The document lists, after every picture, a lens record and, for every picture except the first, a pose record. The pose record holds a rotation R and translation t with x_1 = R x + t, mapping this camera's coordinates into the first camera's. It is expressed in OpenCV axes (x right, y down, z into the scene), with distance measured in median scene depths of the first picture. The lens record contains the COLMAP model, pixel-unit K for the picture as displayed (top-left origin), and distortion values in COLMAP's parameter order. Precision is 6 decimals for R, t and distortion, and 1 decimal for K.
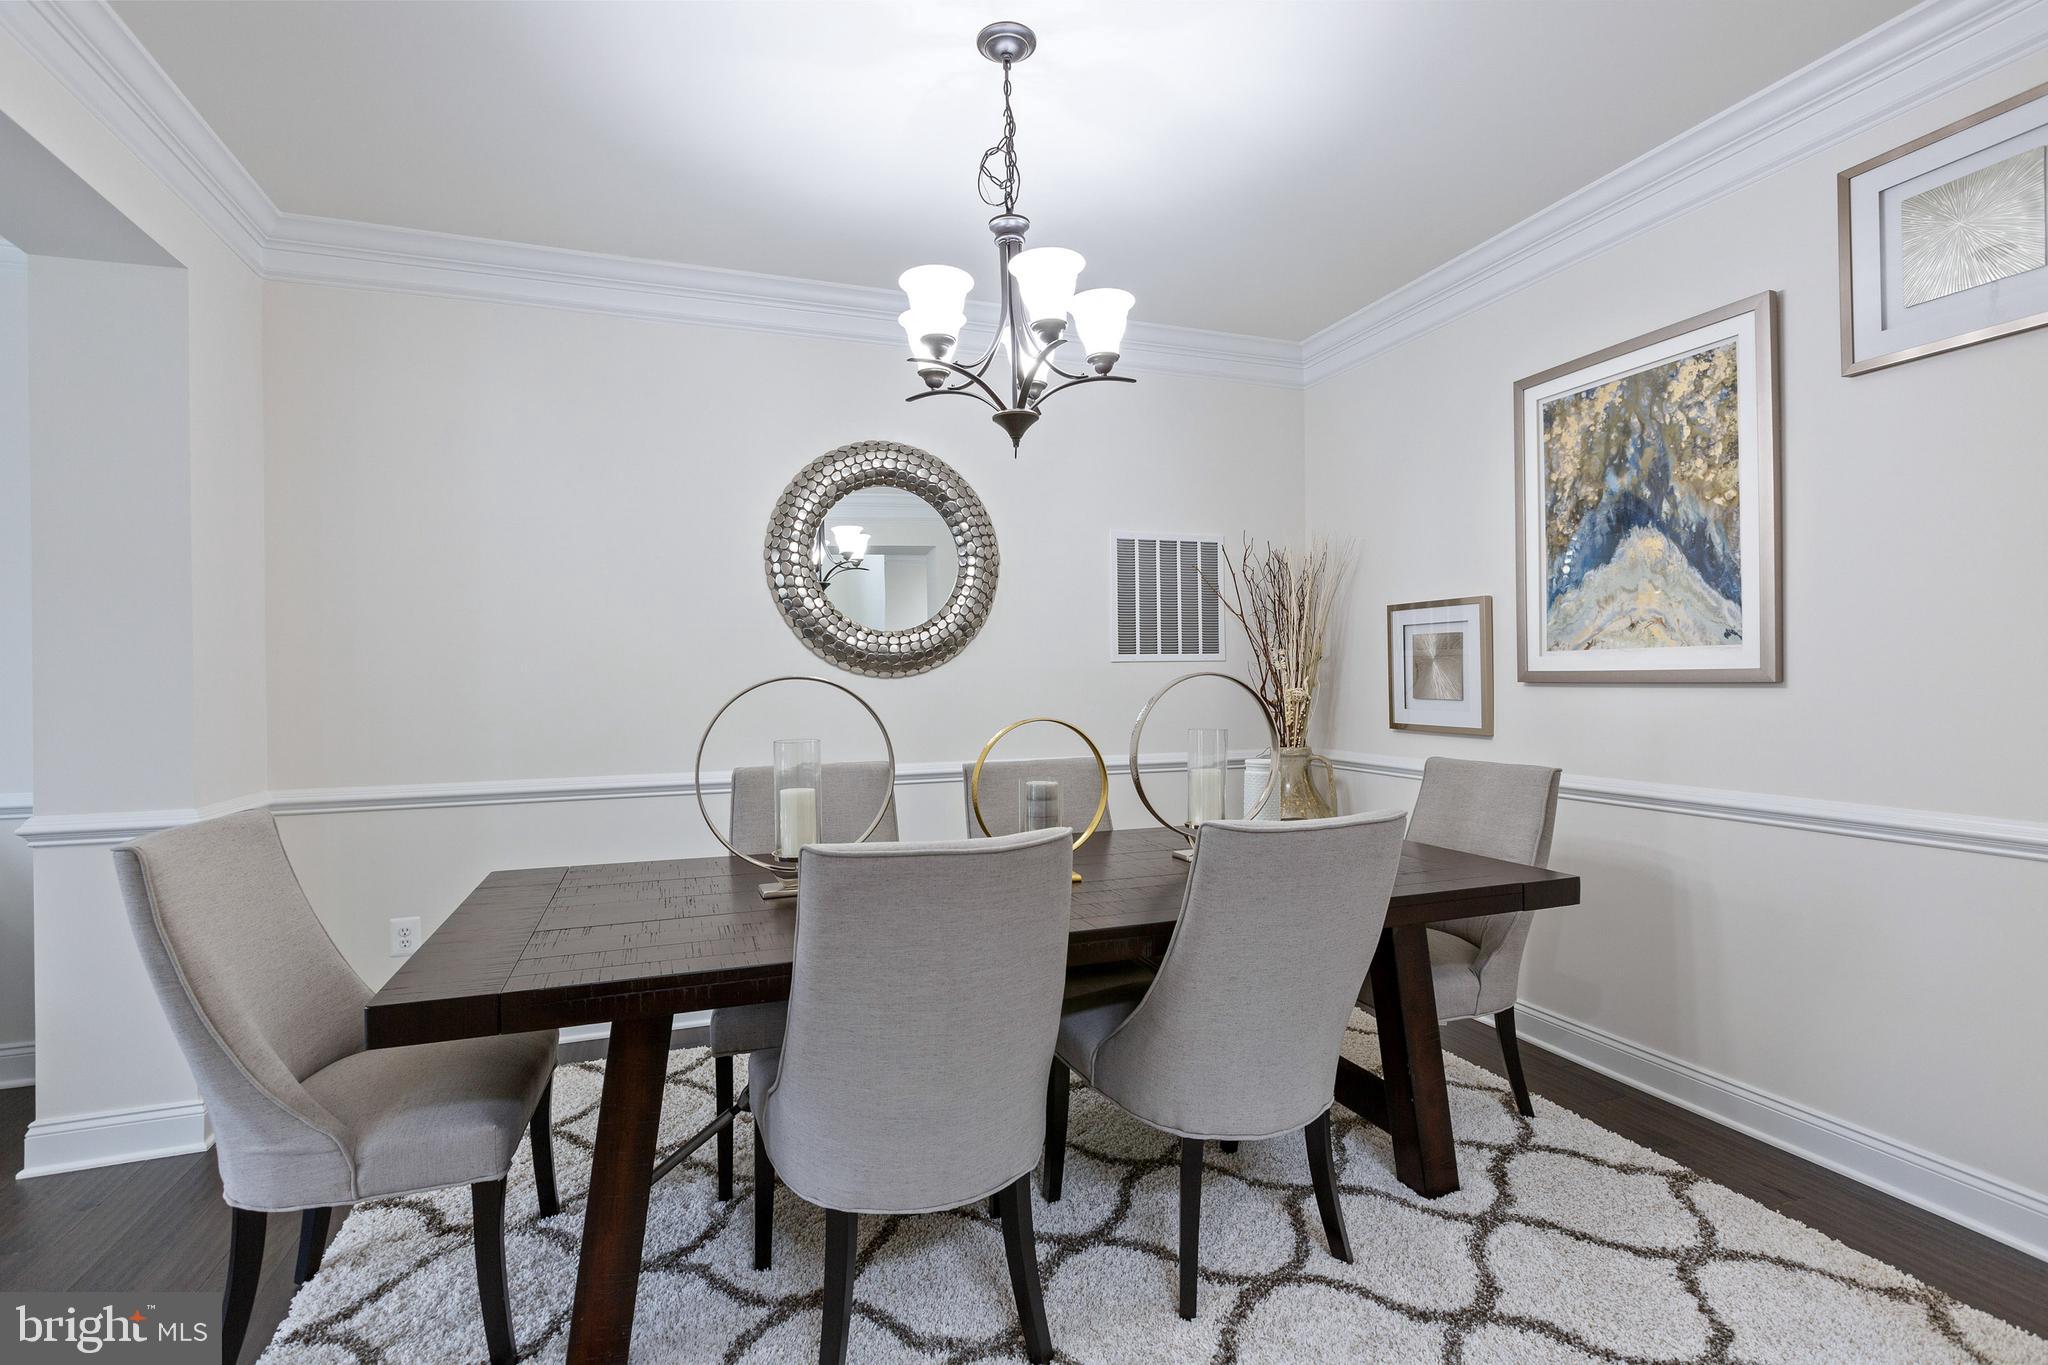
lens RADIAL K [[941.0, 0, 1011.4], [0, 941.0, 685.1], [0, 0, 1]] dist [0.001260, 0.000315]
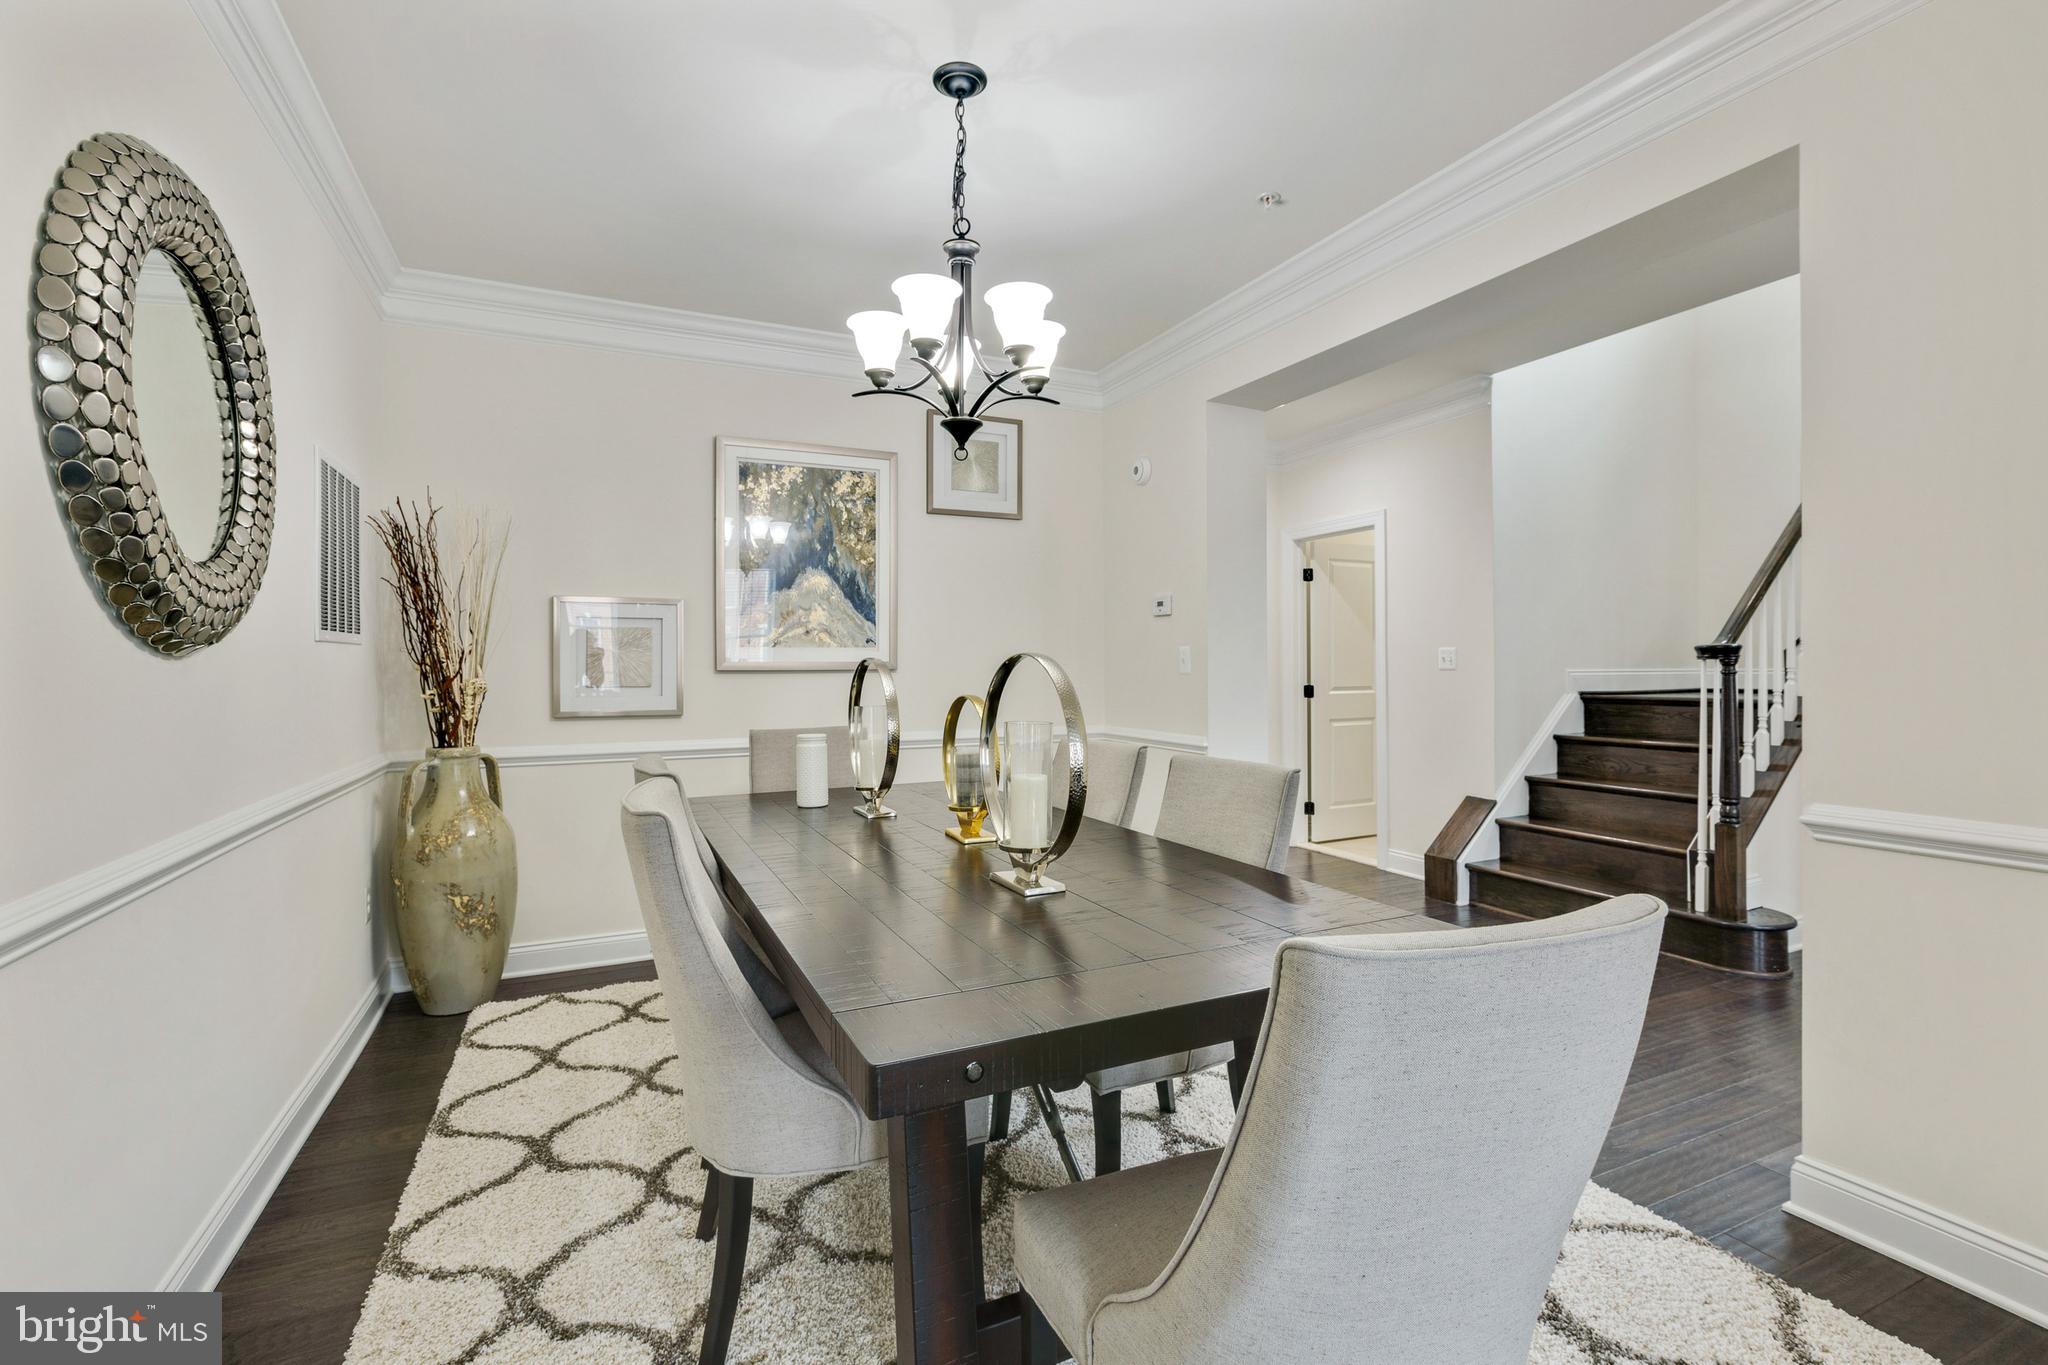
lens RADIAL K [[906.6, 0, 1018.0], [0, 906.6, 680.3], [0, 0, 1]] dist [0.003483, -0.000551]
pose [[-0.077548, 0.000032, 0.996989, -0.860618], [0.016264, 0.999867, 0.001233, 0.017969], [-0.996856, 0.016311, -0.077538, 0.824305]]
